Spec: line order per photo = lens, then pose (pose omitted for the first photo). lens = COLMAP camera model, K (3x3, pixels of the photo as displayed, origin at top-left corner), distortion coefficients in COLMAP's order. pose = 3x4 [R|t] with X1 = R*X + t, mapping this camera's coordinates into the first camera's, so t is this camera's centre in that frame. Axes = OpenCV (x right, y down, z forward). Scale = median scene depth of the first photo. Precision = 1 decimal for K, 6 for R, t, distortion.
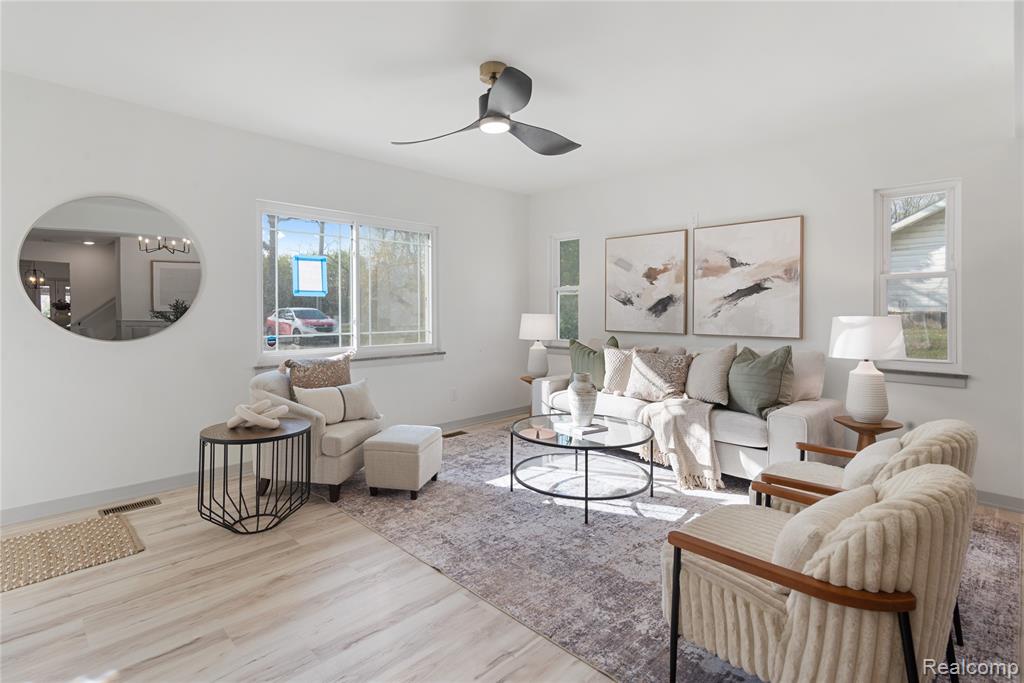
lens RADIAL K [[497.8, 0, 496.4], [0, 497.8, 311.3], [0, 0, 1]] dist [0.012383, 0.002255]
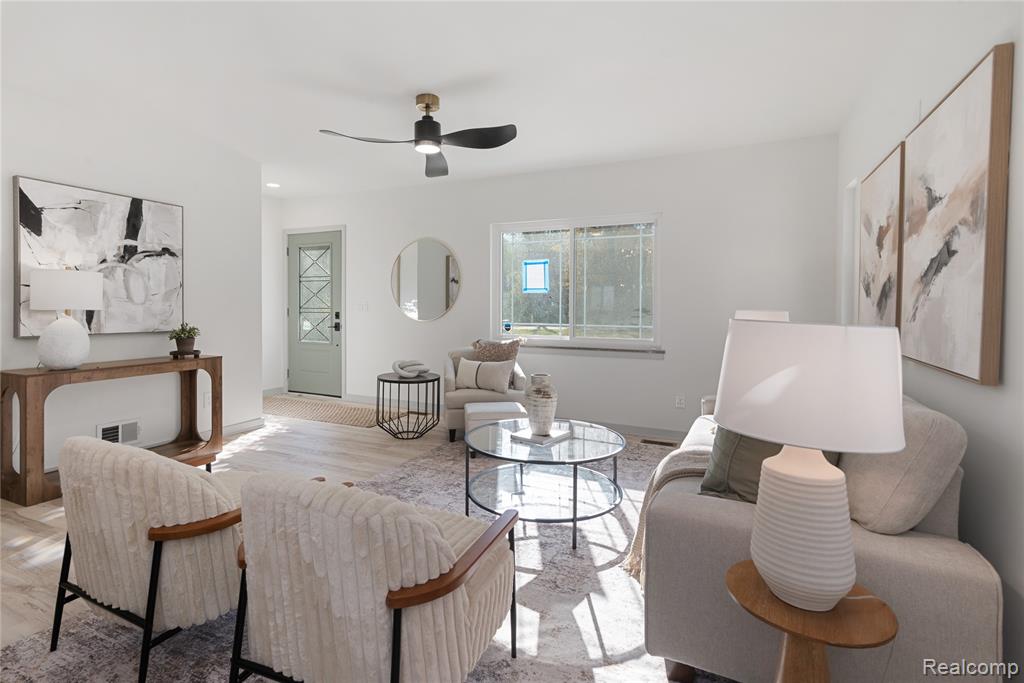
lens RADIAL K [[497.8, 0, 506.4], [0, 497.8, 310.3], [0, 0, 1]] dist [0.012383, 0.002255]
pose [[0.347357, 0.013313, -0.937638, 0.817070], [-0.005199, 0.999911, 0.012271, -0.001996], [0.937719, 0.000612, 0.347395, 0.526726]]
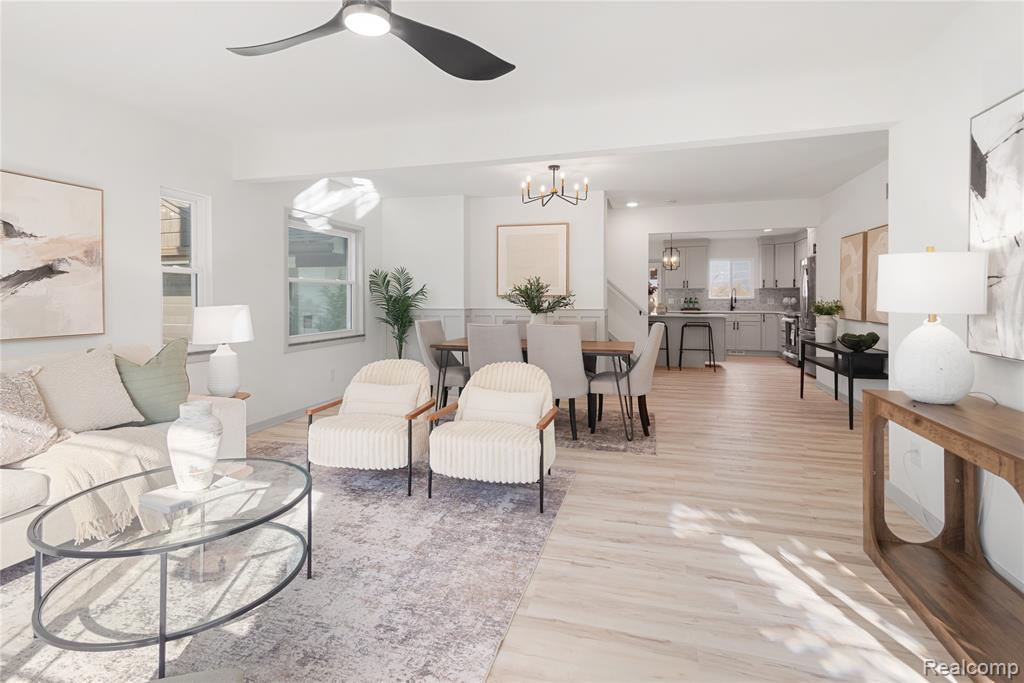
lens RADIAL K [[497.8, 0, 495.8], [0, 497.8, 306.6], [0, 0, 1]] dist [0.012383, 0.002255]
pose [[-0.476501, -0.016089, 0.879027, -0.456265], [0.002344, 0.999806, 0.019570, -0.007058], [-0.879171, 0.011386, -0.476371, 0.802536]]
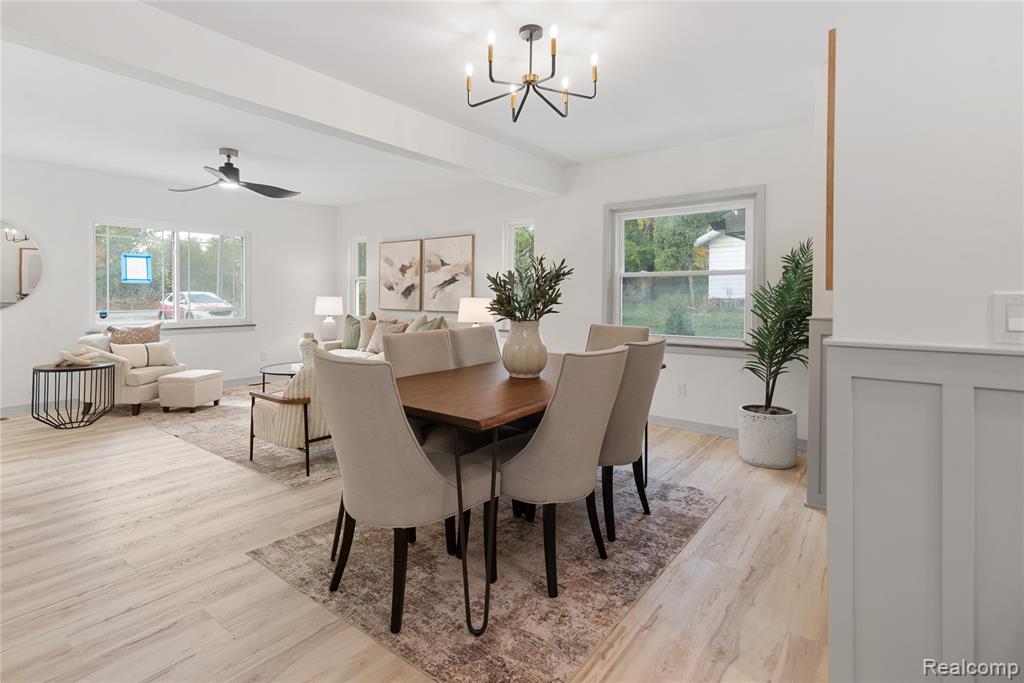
lens RADIAL K [[497.8, 0, 497.6], [0, 497.8, 296.1], [0, 0, 1]] dist [0.012383, 0.002255]
pose [[0.990546, 0.003532, 0.137137, 0.463073], [-0.003320, 0.999993, -0.001771, 0.005838], [-0.137143, 0.001299, 0.990550, -0.563743]]
